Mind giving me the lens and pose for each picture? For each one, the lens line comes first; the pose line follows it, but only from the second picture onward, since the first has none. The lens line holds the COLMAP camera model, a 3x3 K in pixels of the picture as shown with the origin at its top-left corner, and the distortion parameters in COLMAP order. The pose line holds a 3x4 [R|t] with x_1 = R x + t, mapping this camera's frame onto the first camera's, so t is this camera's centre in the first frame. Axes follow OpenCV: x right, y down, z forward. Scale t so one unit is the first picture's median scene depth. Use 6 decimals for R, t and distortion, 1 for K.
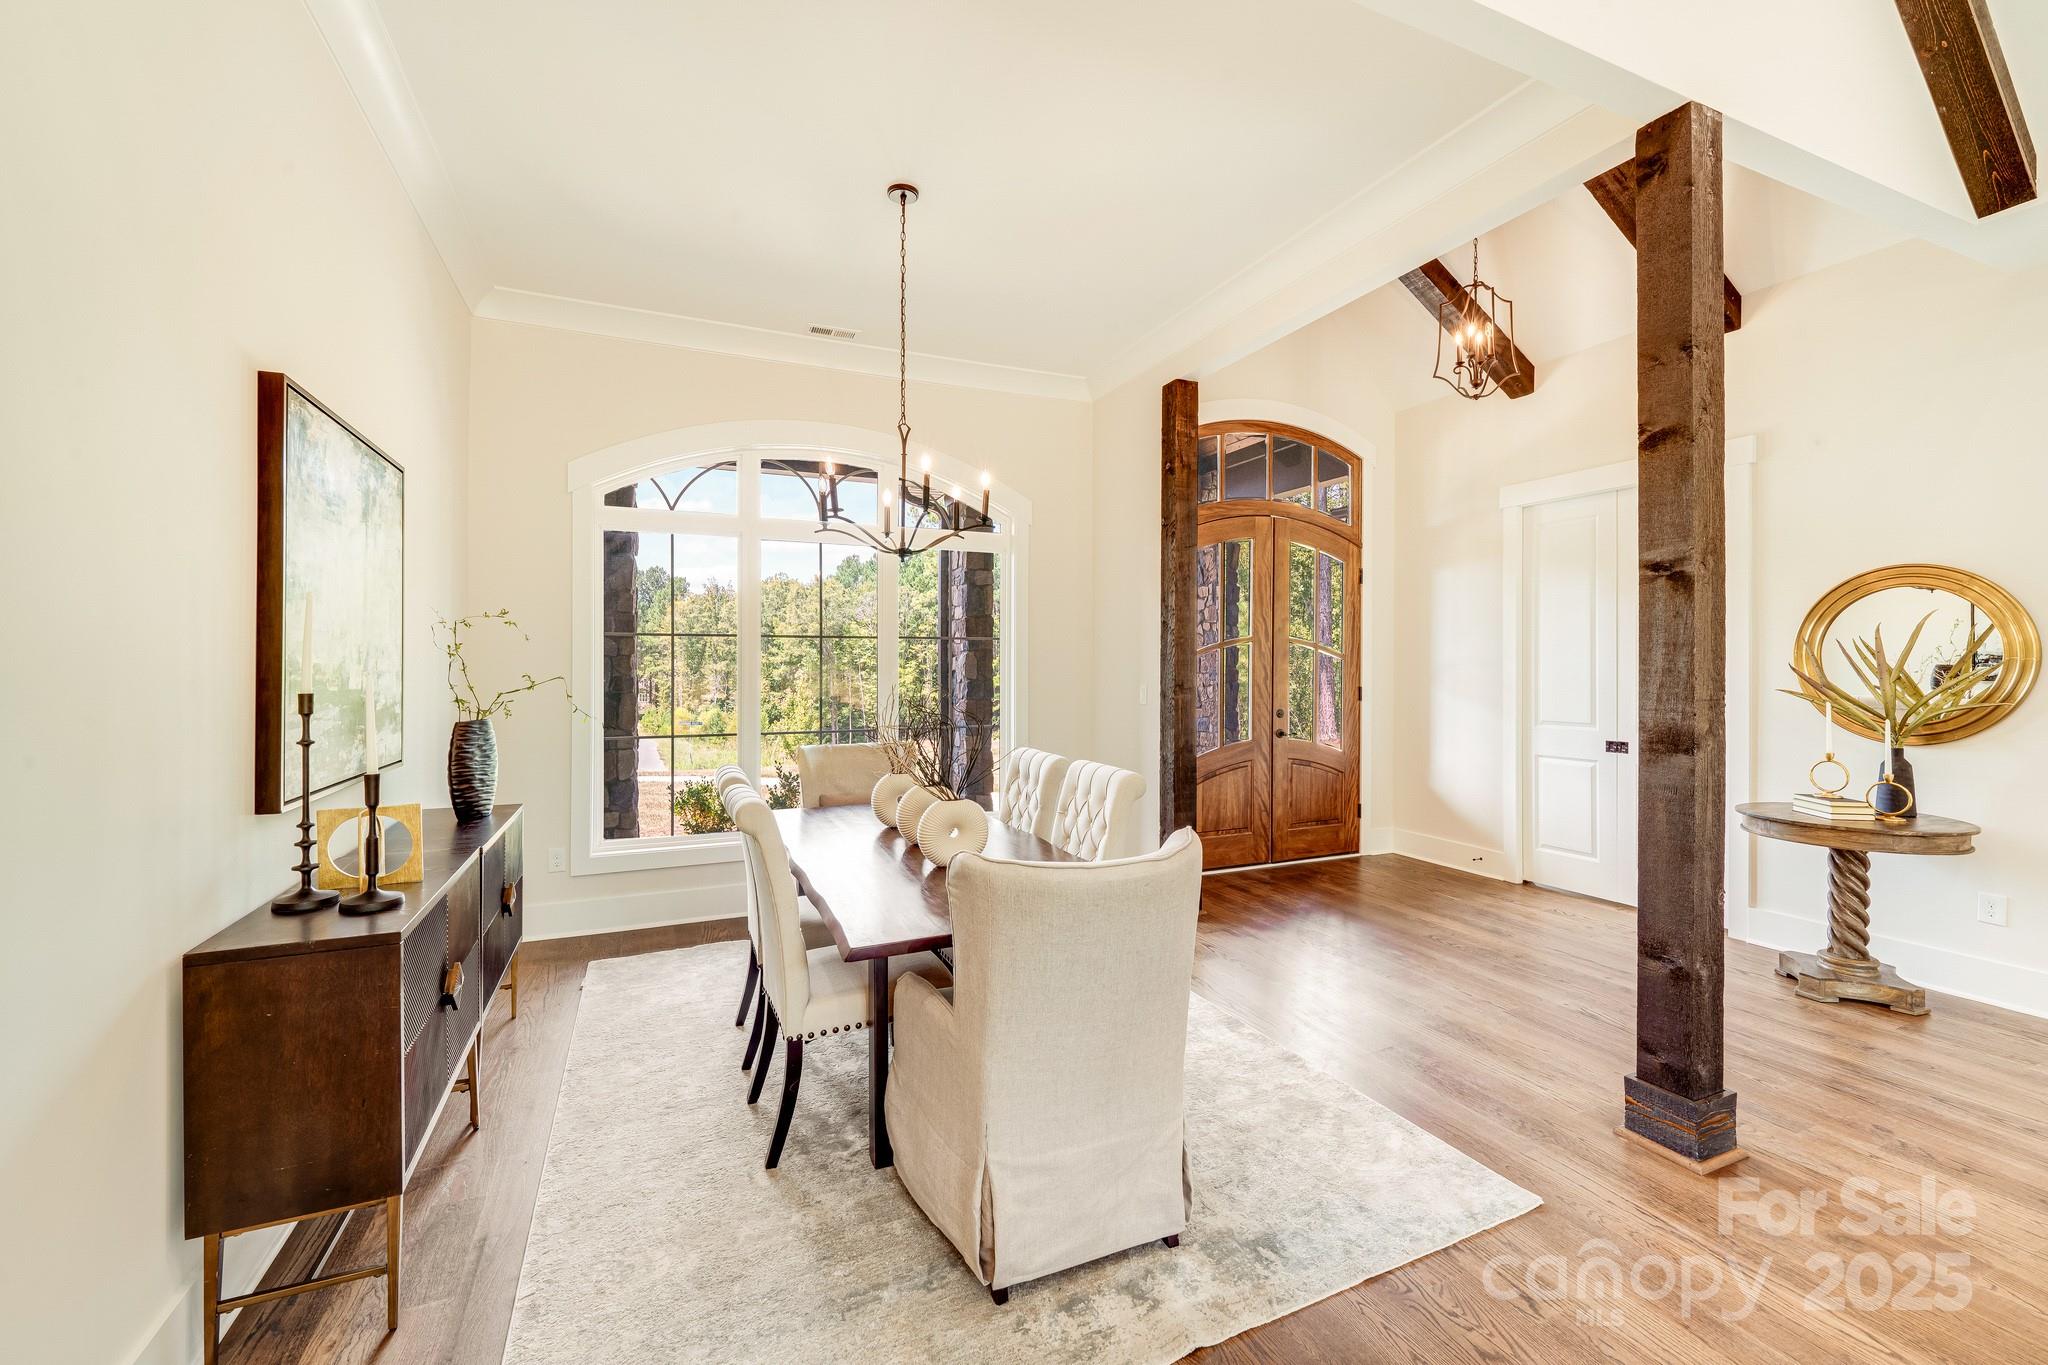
lens RADIAL K [[827.5, 0, 1017.3], [0, 827.5, 673.5], [0, 0, 1]] dist [-0.000160, 0.000058]
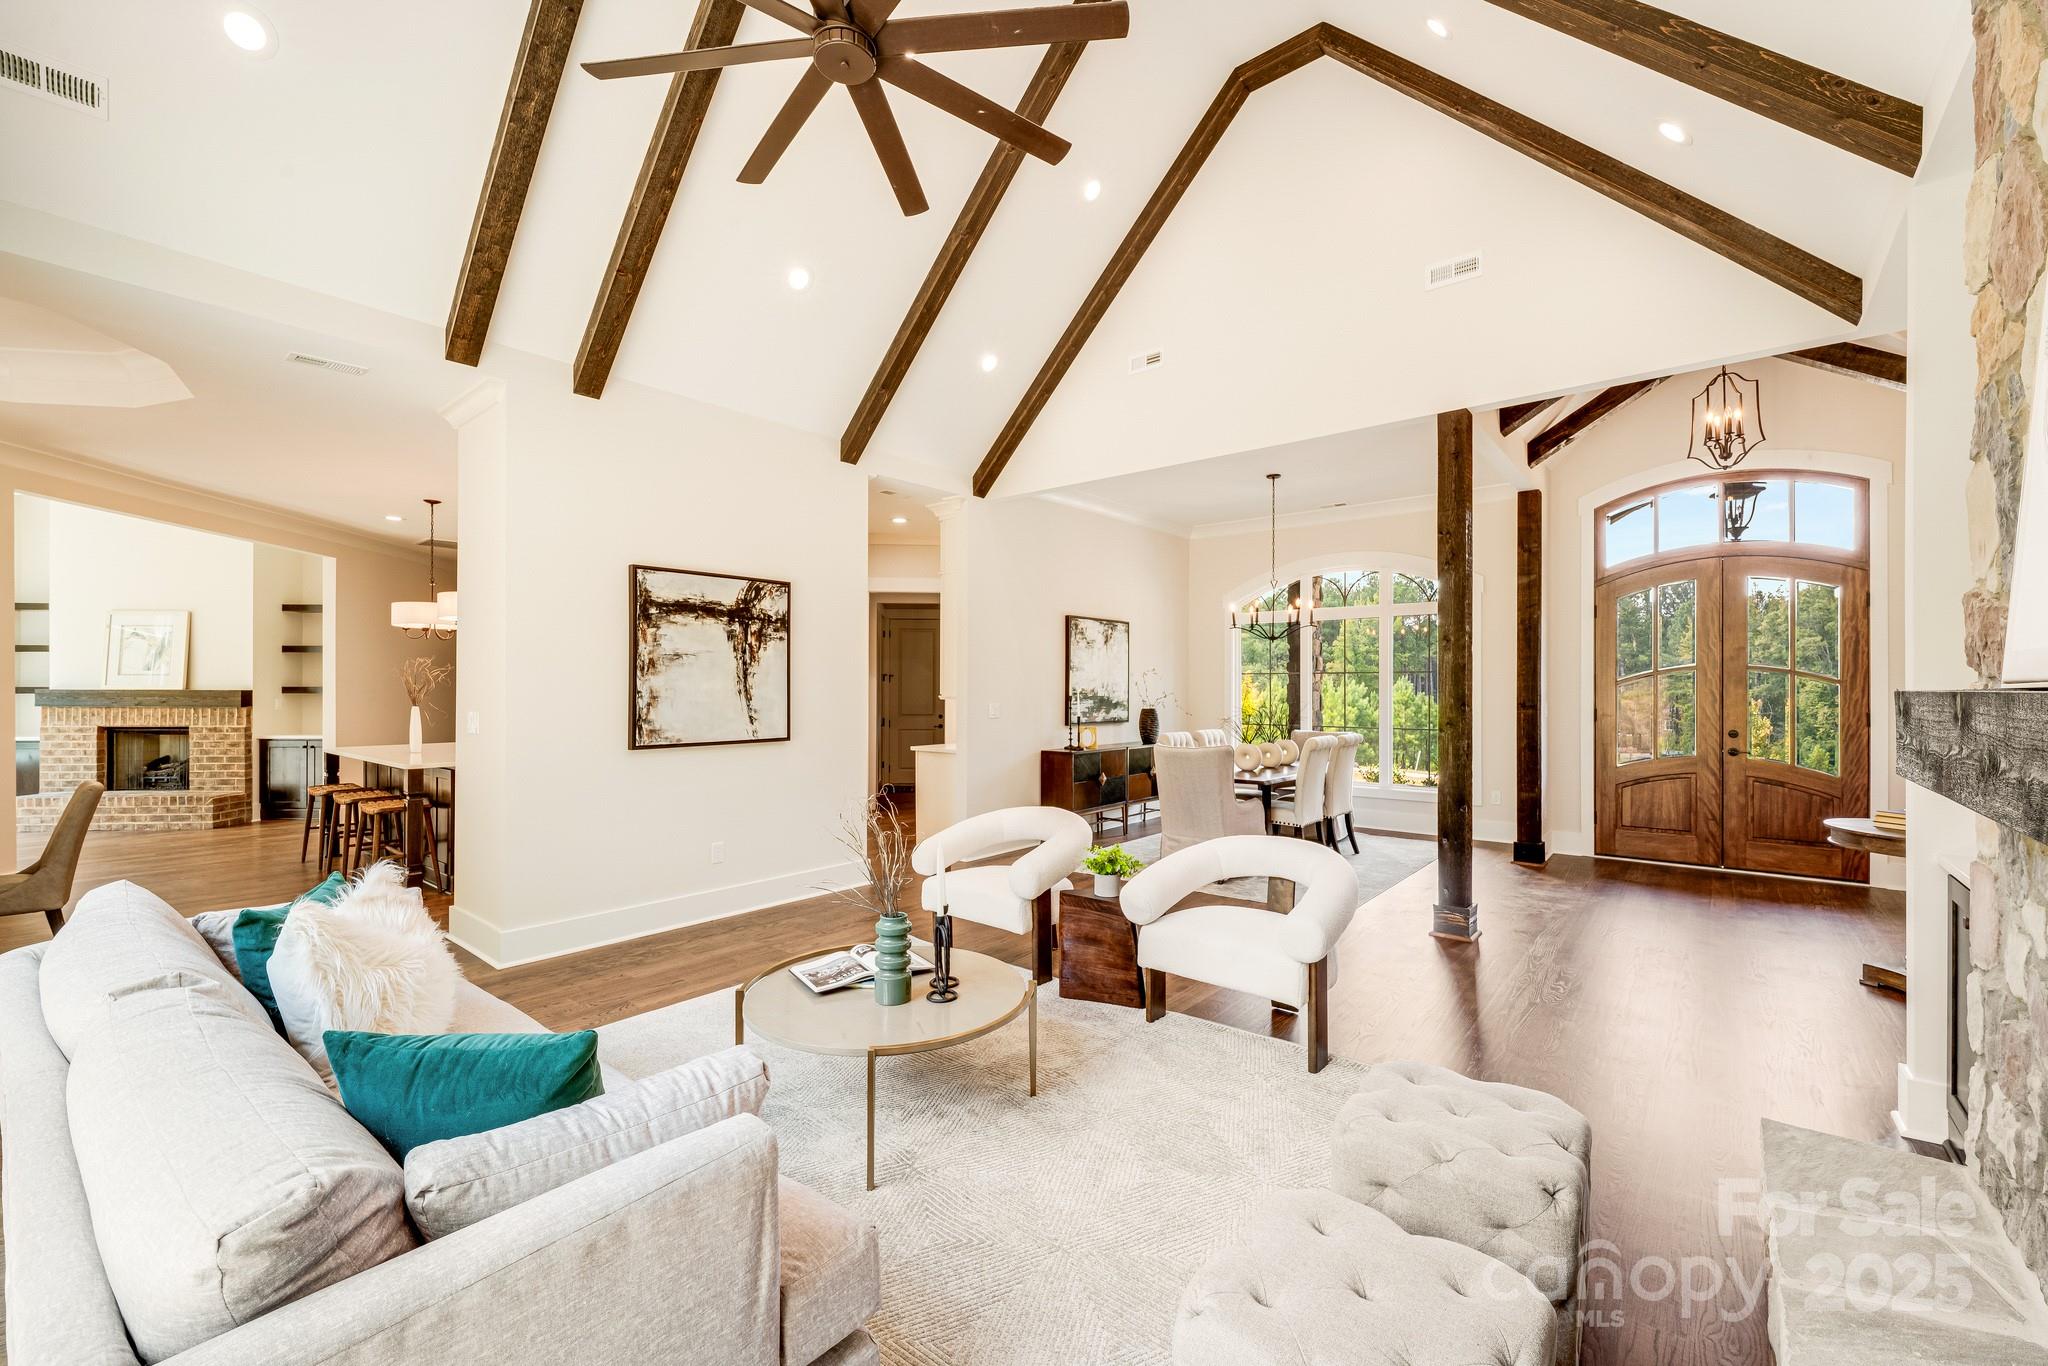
lens RADIAL K [[827.5, 0, 1017.3], [0, 827.5, 674.0], [0, 0, 1]] dist [-0.000160, 0.000058]
pose [[0.451807, -0.015772, -0.891977, 1.398362], [-0.015102, 0.999565, -0.025324, 0.017746], [0.891988, 0.024912, 0.451372, -0.558868]]
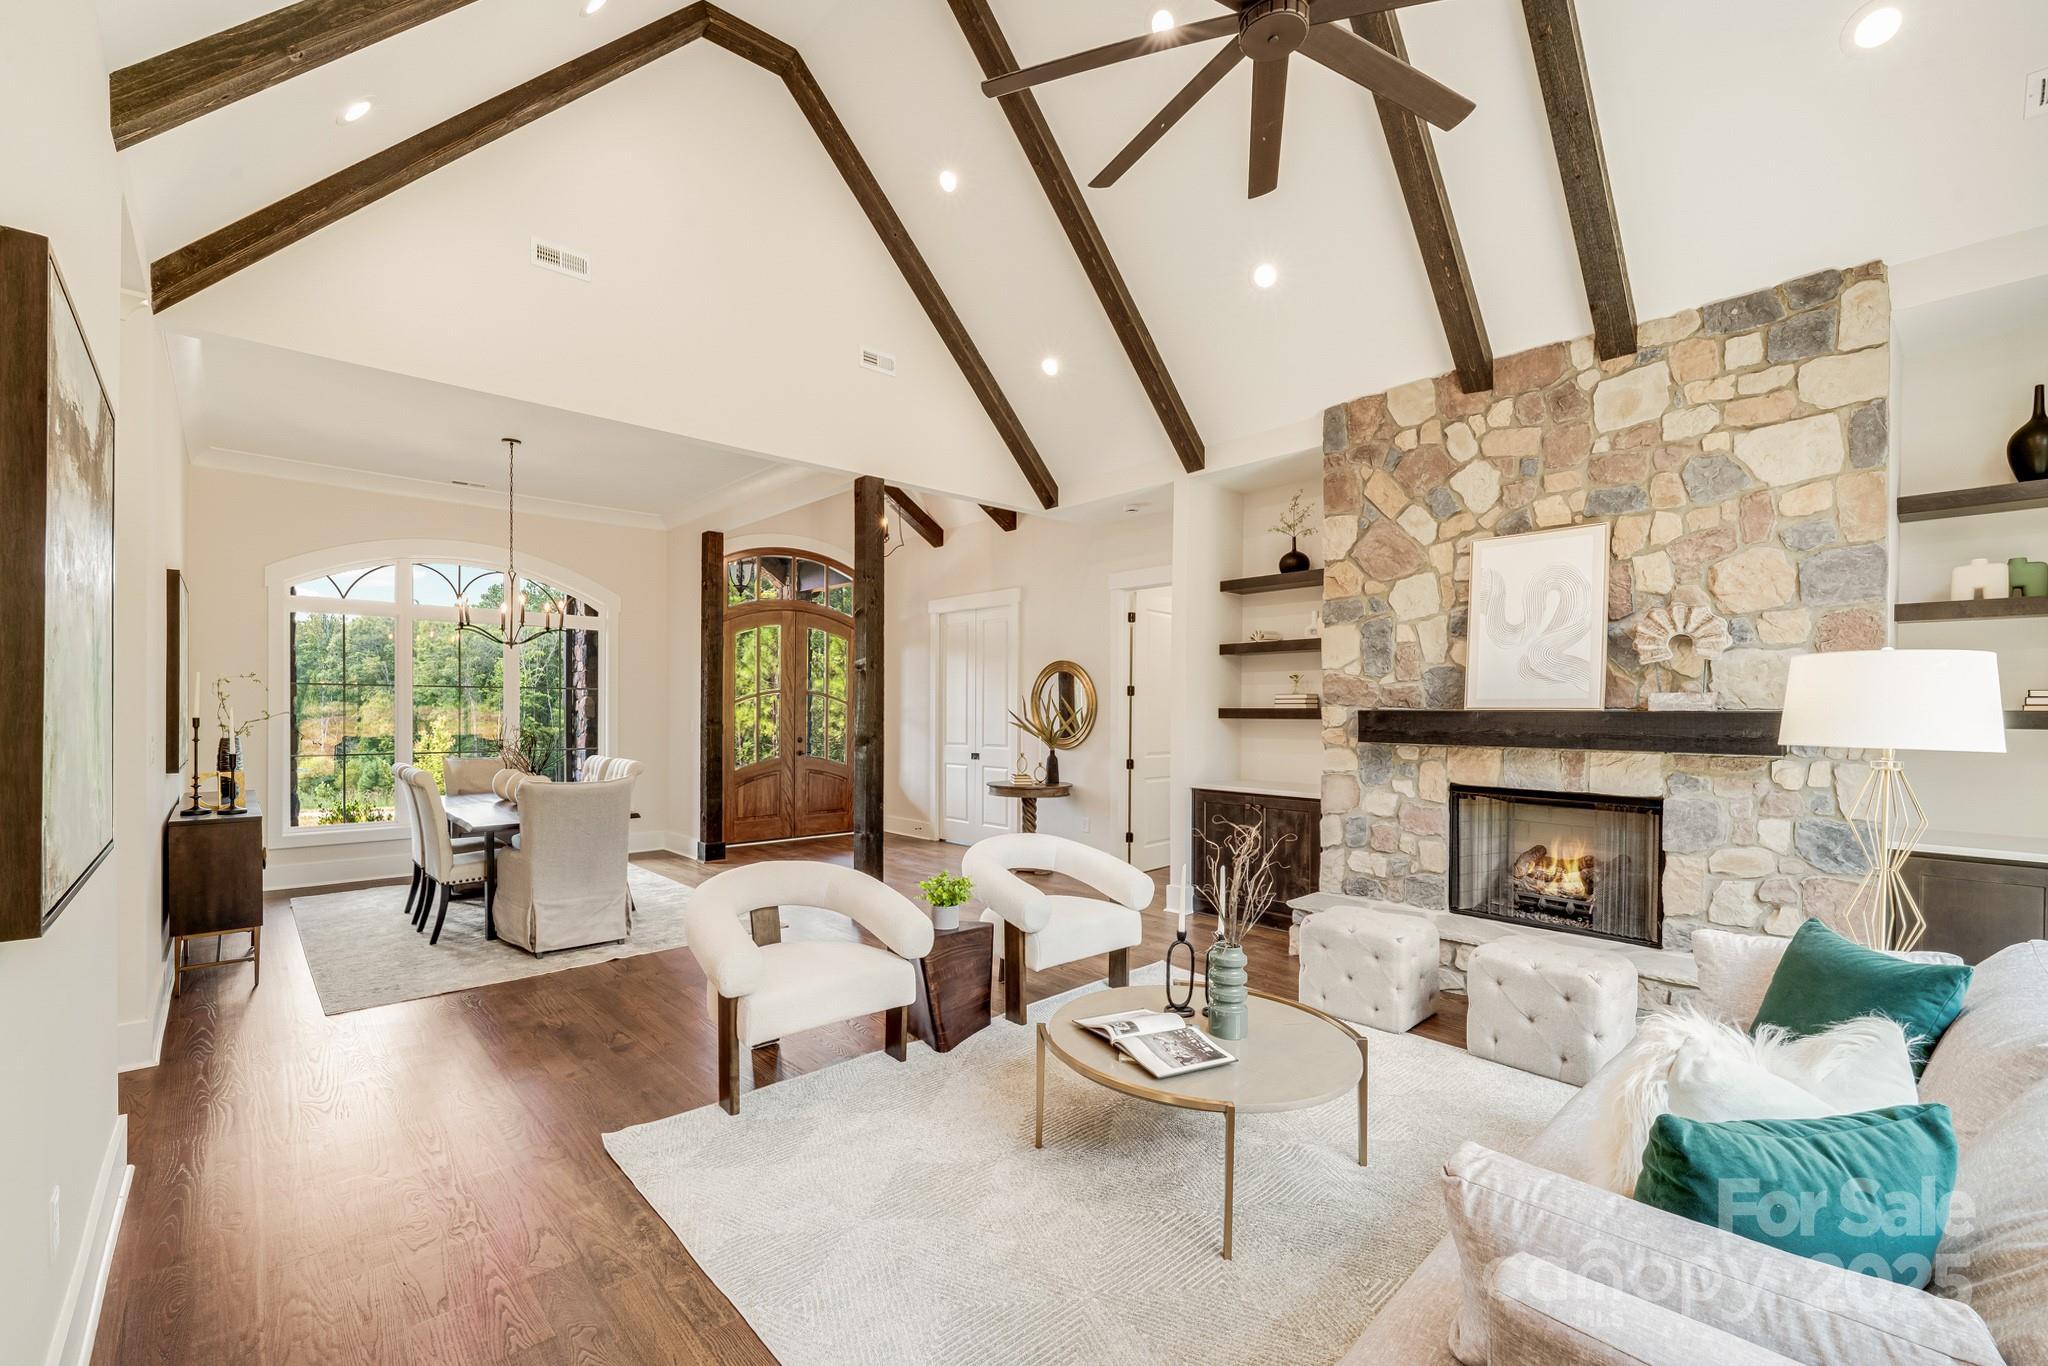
lens RADIAL K [[853.4, 0, 984.4], [0, 853.4, 719.5], [0, 0, 1]] dist [-0.019117, -0.000048]
pose [[0.949426, 0.000938, 0.313990, 0.234859], [-0.001595, 0.999997, 0.001835, 0.011908], [-0.313987, -0.002243, 0.949425, -0.967884]]
